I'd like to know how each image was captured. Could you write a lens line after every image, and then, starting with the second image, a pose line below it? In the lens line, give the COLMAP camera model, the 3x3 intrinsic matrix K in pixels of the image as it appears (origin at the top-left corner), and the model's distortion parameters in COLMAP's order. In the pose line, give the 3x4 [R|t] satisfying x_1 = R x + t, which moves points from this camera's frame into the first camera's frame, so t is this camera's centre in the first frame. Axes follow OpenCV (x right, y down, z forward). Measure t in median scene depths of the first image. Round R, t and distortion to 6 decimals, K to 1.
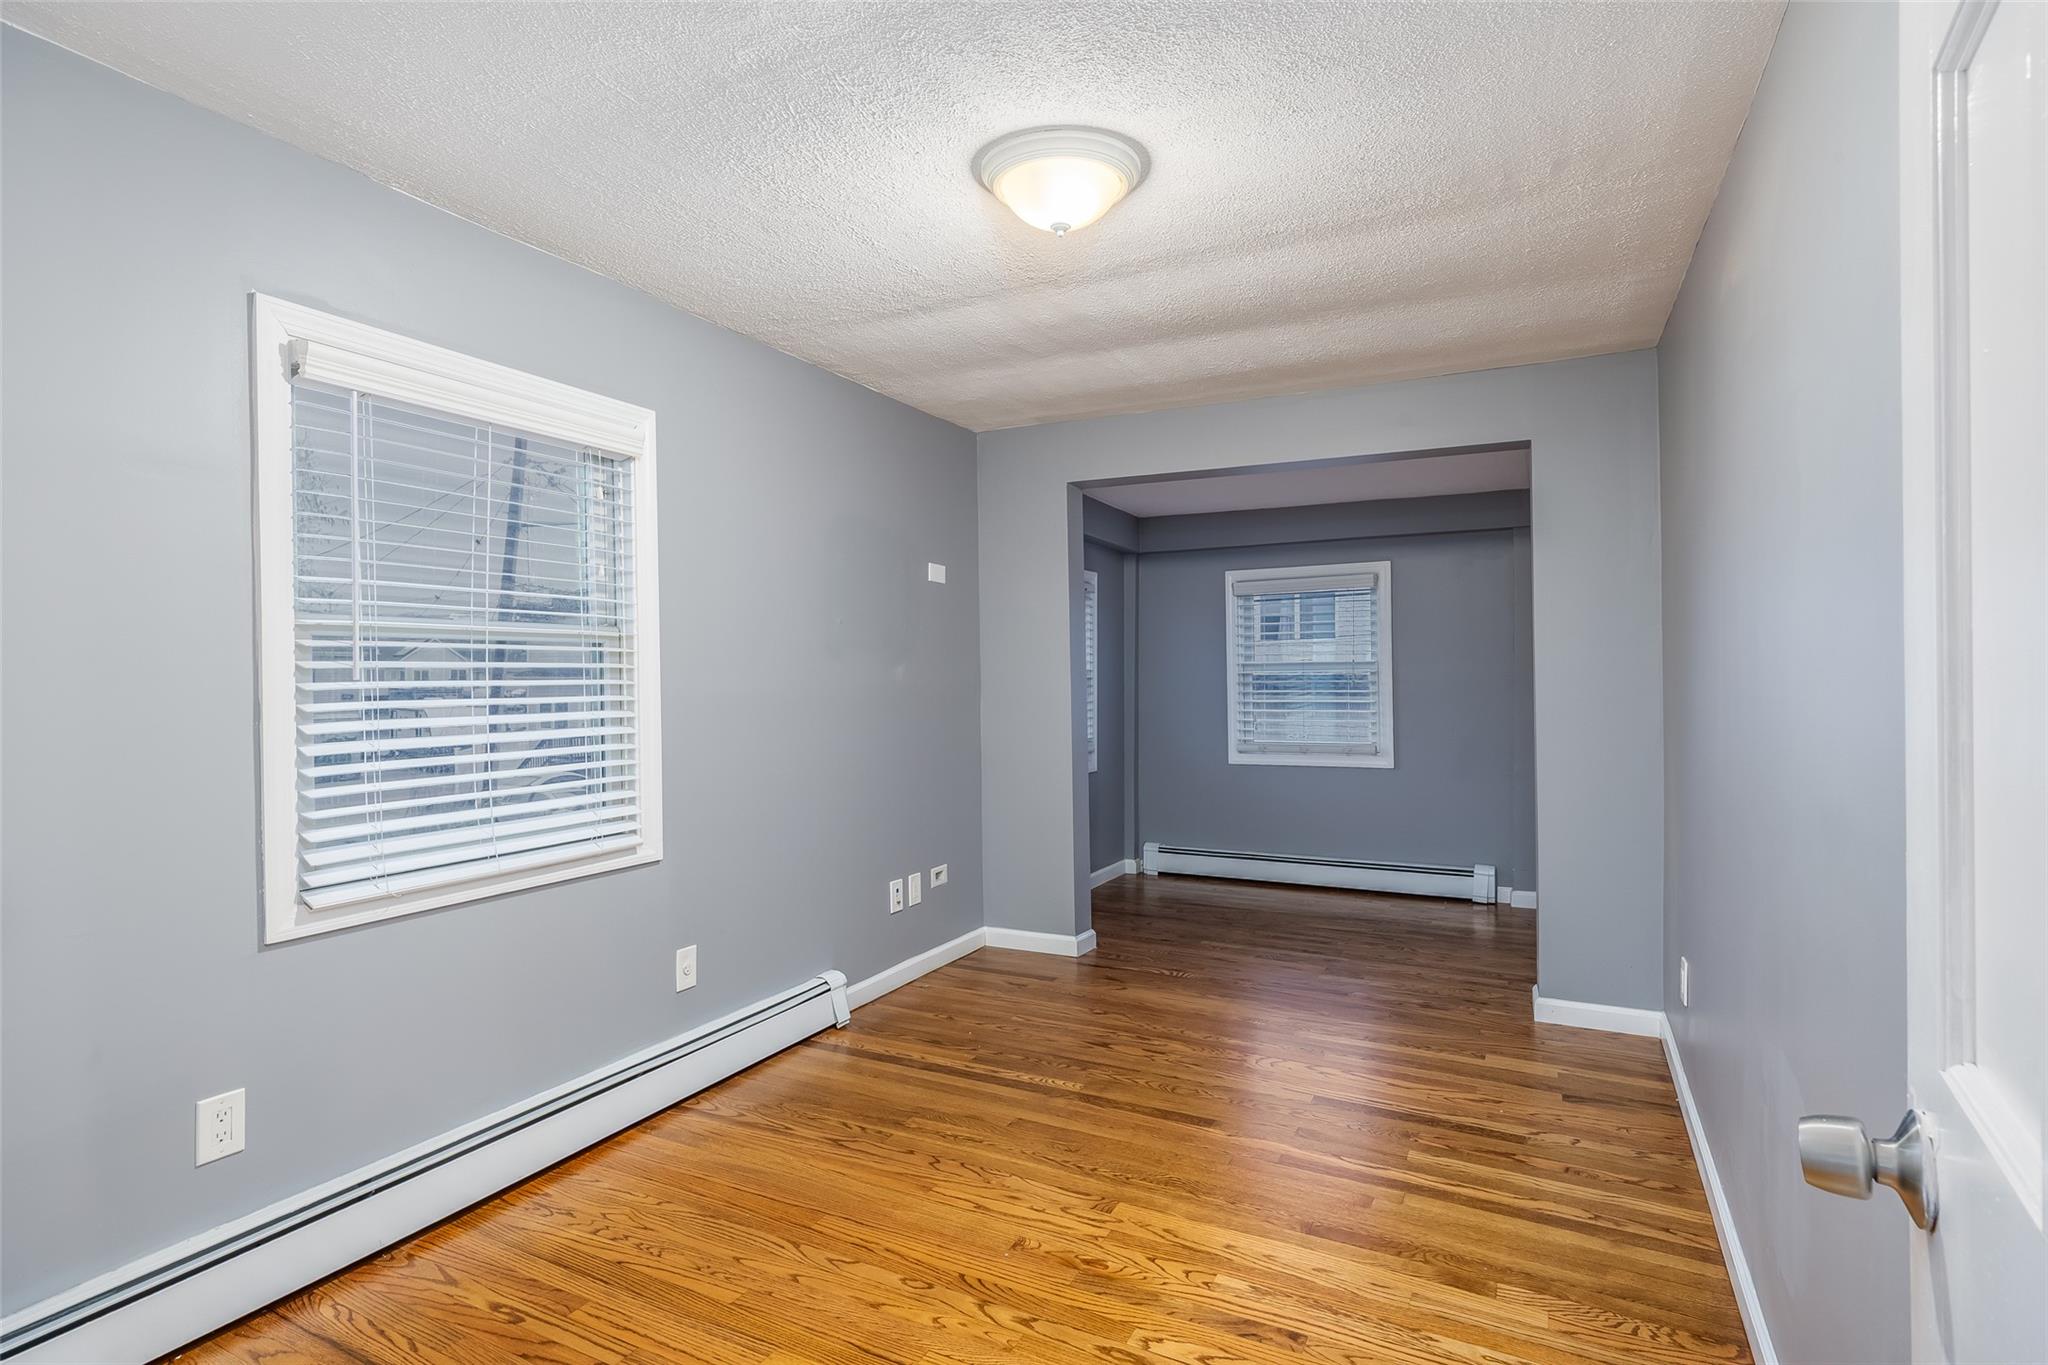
lens RADIAL K [[1003.4, 0, 1032.5], [0, 1003.4, 674.8], [0, 0, 1]] dist [-0.002485, 0.000174]
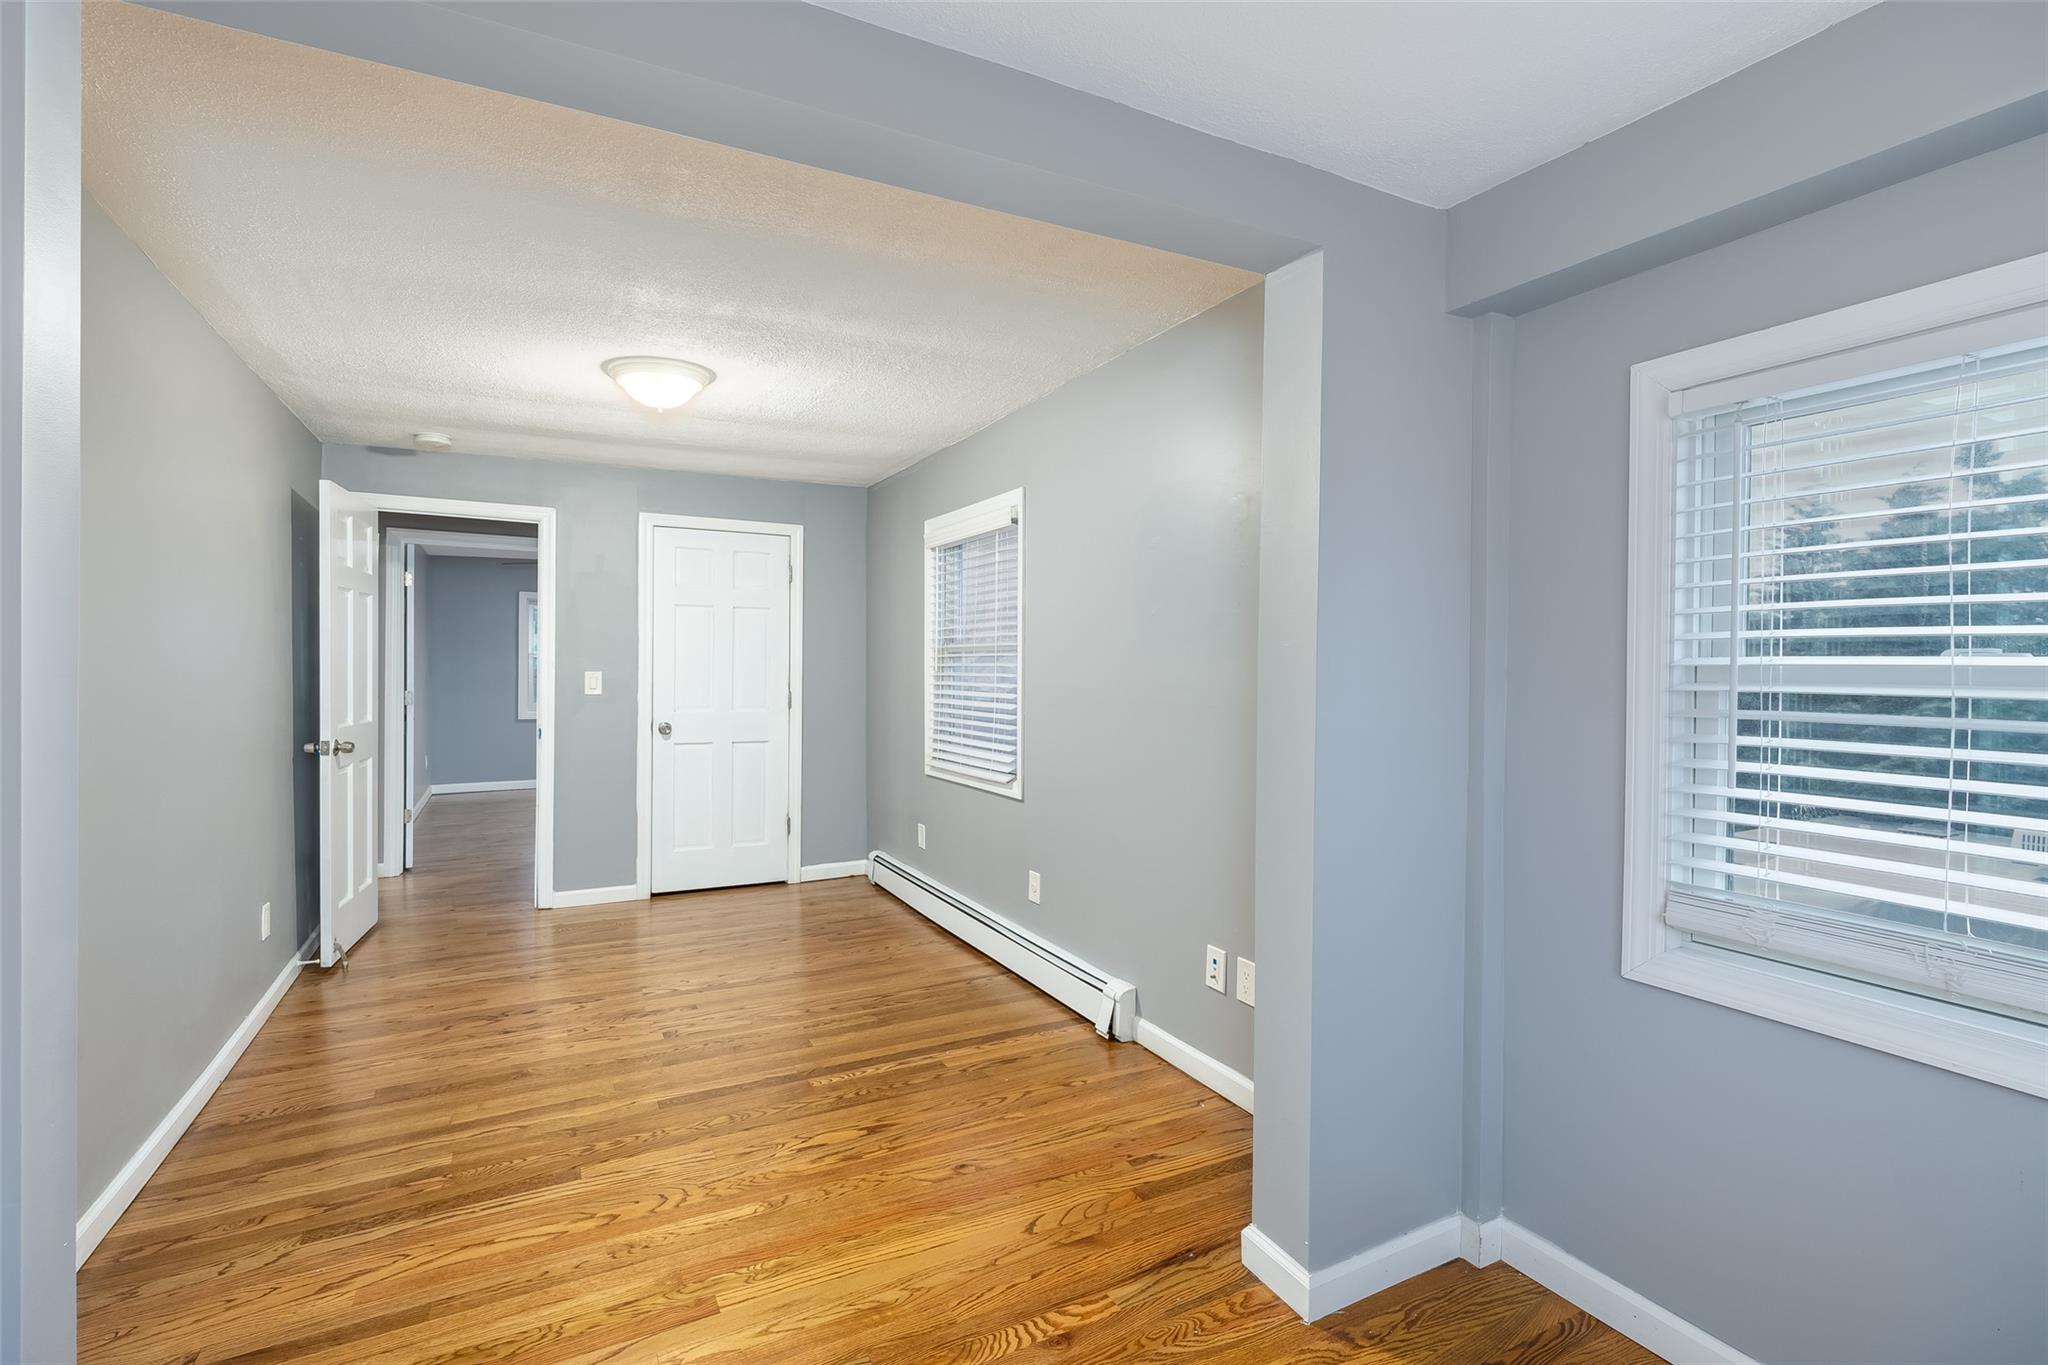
lens RADIAL K [[931.8, 0, 1032.8], [0, 931.8, 675.2], [0, 0, 1]] dist [-0.003751, 0.000888]
pose [[-0.568323, 0.016959, -0.822630, 0.680685], [-0.000599, 0.999779, 0.021025, -0.018108], [0.822805, 0.012442, -0.568188, 1.700761]]
